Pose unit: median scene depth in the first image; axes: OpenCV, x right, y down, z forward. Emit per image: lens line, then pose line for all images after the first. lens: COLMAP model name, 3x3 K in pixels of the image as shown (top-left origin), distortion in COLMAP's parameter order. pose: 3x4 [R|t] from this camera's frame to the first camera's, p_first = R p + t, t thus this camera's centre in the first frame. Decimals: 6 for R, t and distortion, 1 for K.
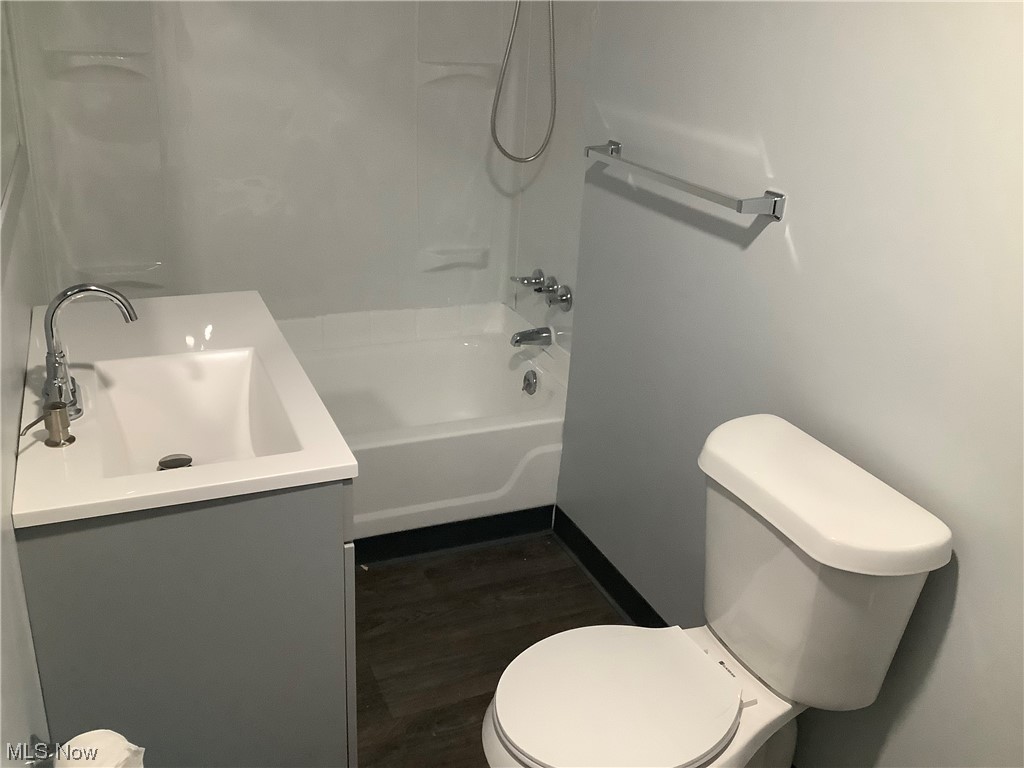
lens RADIAL K [[922.4, 0, 513.8], [0, 922.4, 377.4], [0, 0, 1]] dist [0.060165, -0.129084]
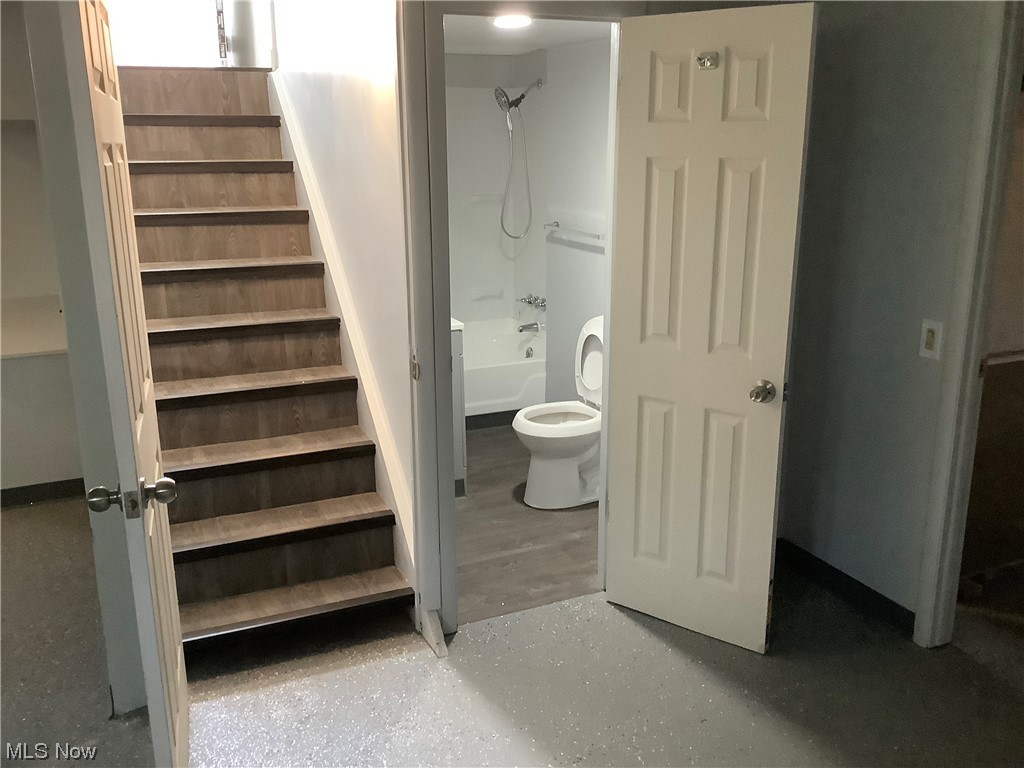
lens RADIAL K [[922.4, 0, 513.2], [0, 922.4, 387.9], [0, 0, 1]] dist [0.060165, -0.129084]
pose [[0.998011, -0.061187, -0.015146, 0.009804], [0.058737, 0.989929, -0.128807, 0.333497], [0.022875, 0.127661, 0.991554, -0.917322]]
